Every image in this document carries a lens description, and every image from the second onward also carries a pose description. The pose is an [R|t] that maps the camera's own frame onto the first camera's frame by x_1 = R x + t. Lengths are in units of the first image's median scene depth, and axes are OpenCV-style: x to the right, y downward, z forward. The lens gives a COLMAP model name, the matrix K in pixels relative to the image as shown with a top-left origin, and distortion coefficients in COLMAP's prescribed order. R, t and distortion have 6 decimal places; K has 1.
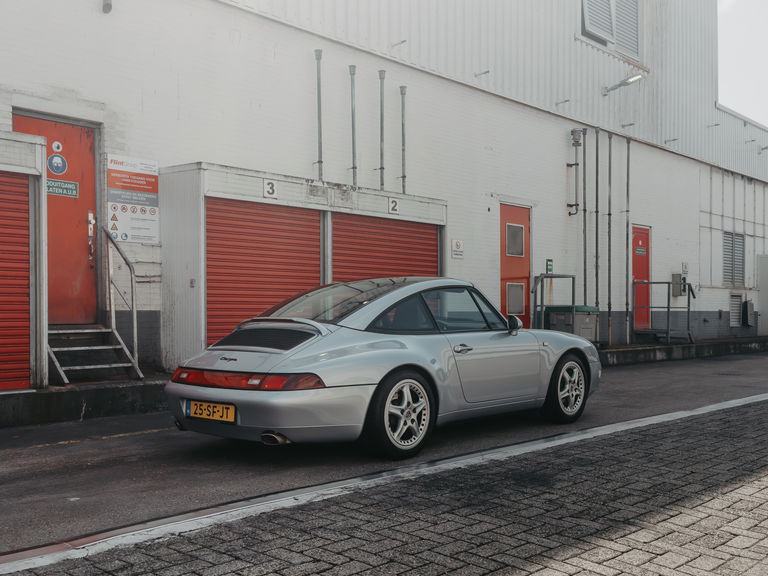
lens RADIAL K [[808.0, 0, 373.8], [0, 808.0, 334.4], [0, 0, 1]] dist [0.039345, 0.000000]
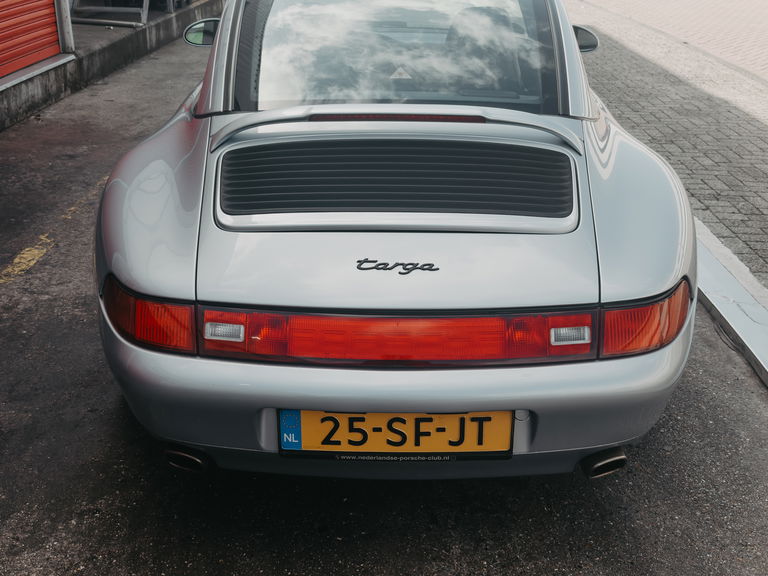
lens RADIAL K [[878.2, 0, 374.0], [0, 878.2, 280.4], [0, 0, 1]] dist [0.079354, 0.000000]
pose [[0.745171, -0.248167, 0.618978, -0.263062], [0.012548, 0.933232, 0.359055, -0.060881], [-0.666755, -0.259791, 0.698531, 0.473320]]
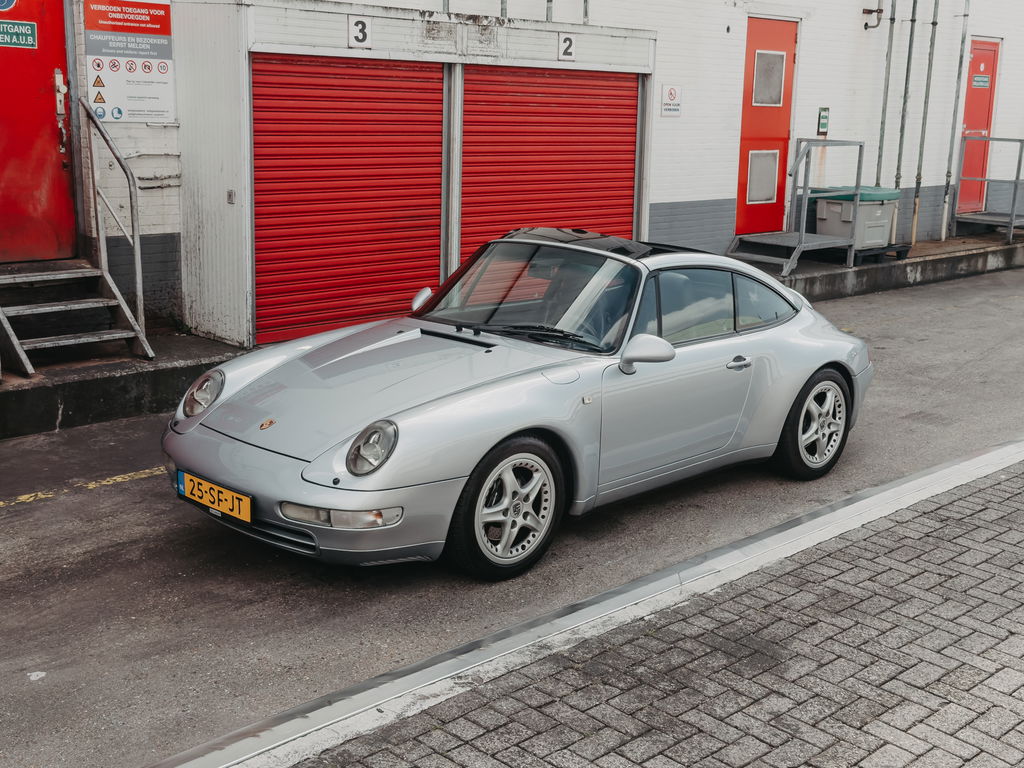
lens RADIAL K [[1273.9, 0, 516.7], [0, 1273.9, 382.6], [0, 0, 1]] dist [0.081131, 0.000000]
pose [[0.999416, 0.032251, -0.011249, 0.007477], [-0.029555, 0.981625, 0.188517, -0.115533], [0.017122, -0.188074, 0.982006, 0.025638]]
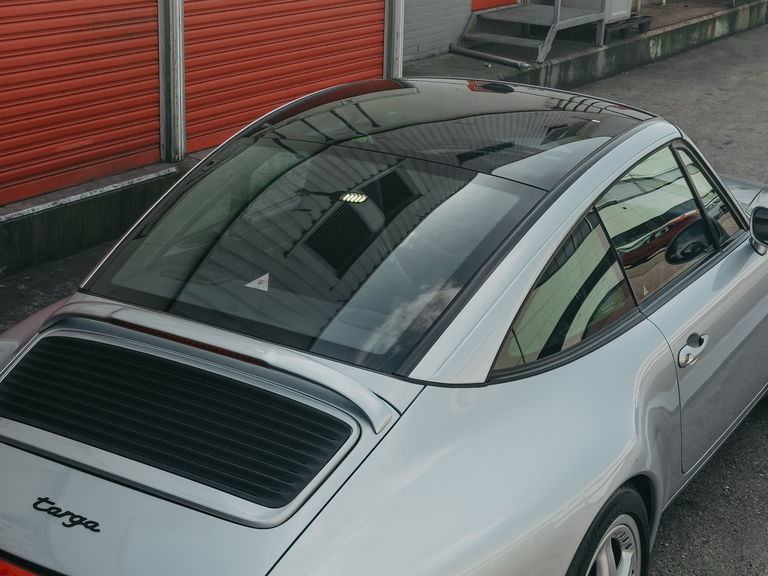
lens RADIAL K [[1261.5, 0, 376.7], [0, 1261.5, 271.1], [0, 0, 1]] dist [0.085876, 0.000000]
pose [[0.981362, -0.030621, 0.189713, -0.096751], [-0.026820, 0.955735, 0.293003, -0.127535], [-0.190288, -0.292630, 0.937101, 0.350900]]
